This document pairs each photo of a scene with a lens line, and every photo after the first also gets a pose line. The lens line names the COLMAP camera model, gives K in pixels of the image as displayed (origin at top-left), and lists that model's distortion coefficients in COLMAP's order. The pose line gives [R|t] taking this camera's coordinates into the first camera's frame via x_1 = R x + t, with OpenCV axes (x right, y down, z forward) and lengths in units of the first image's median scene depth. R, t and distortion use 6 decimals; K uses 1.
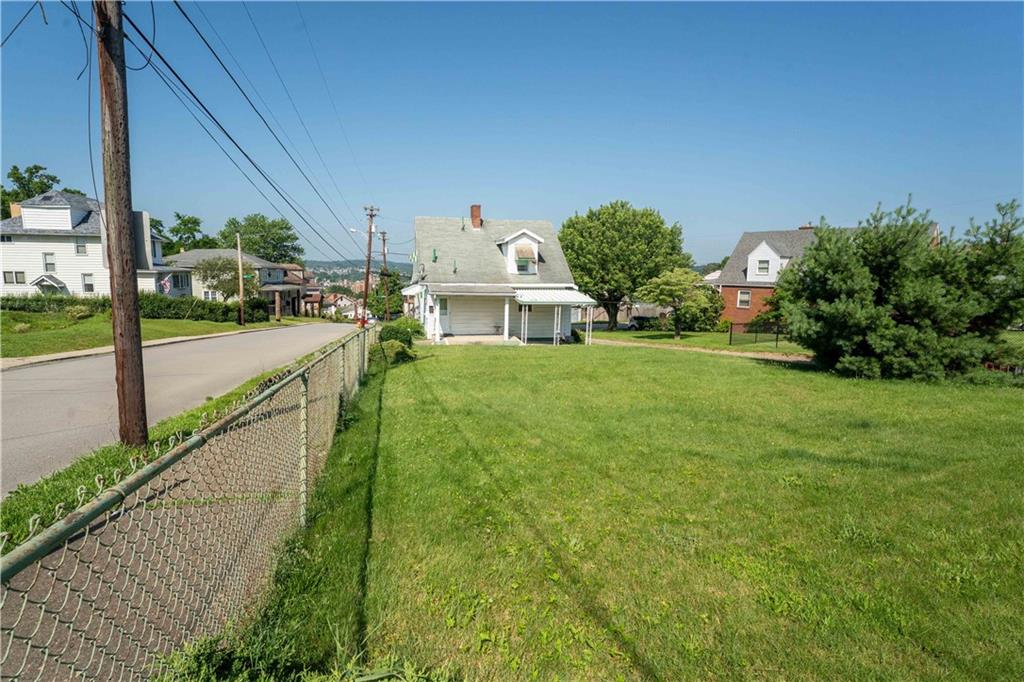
lens RADIAL K [[477.5, 0, 512.0], [0, 477.5, 341.0], [0, 0, 1]] dist [-0.002753, -0.000984]
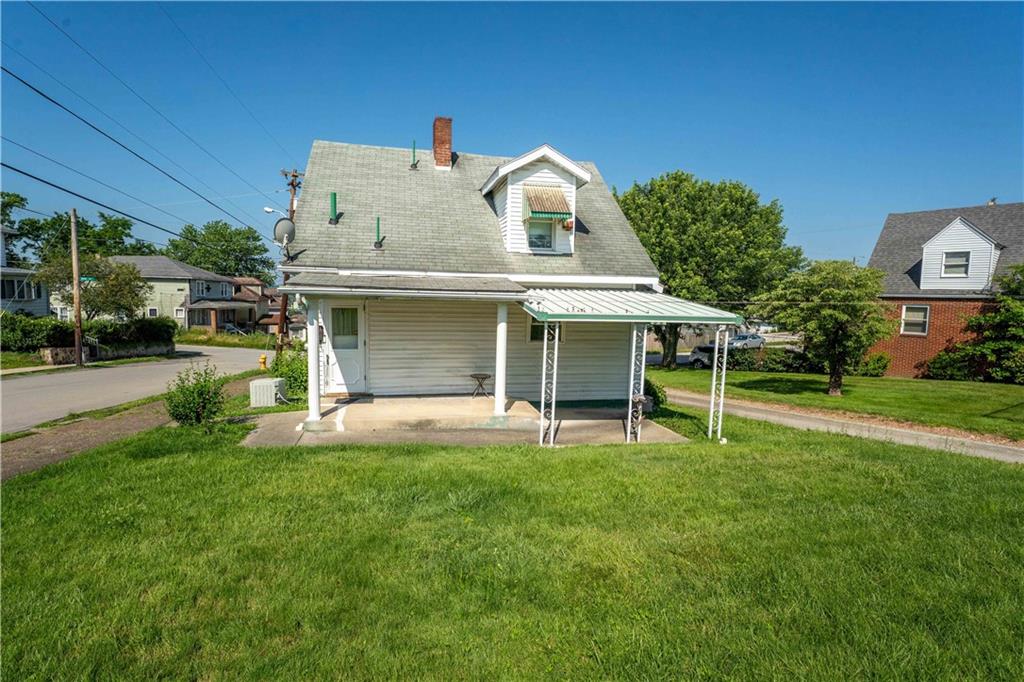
lens RADIAL K [[477.5, 0, 512.0], [0, 477.5, 341.0], [0, 0, 1]] dist [-0.002753, -0.000984]
pose [[0.999925, 0.006698, -0.010278, 0.001007], [-0.007227, 0.998602, -0.052369, -0.028333], [0.009913, 0.052440, 0.998575, 0.417682]]
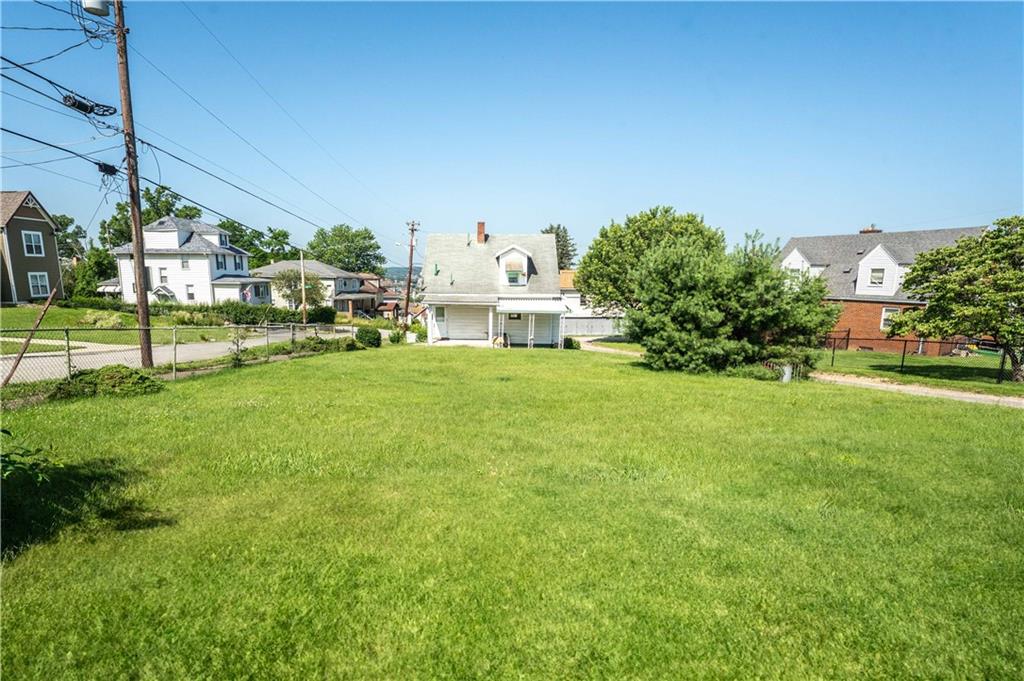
lens RADIAL K [[542.9, 0, 505.7], [0, 542.9, 377.0], [0, 0, 1]] dist [-0.000849, -0.000051]
pose [[0.972841, 0.036662, -0.228554, 0.220338], [-0.028360, 0.998817, 0.039504, 0.016340], [0.229732, -0.031949, 0.972729, -0.170703]]
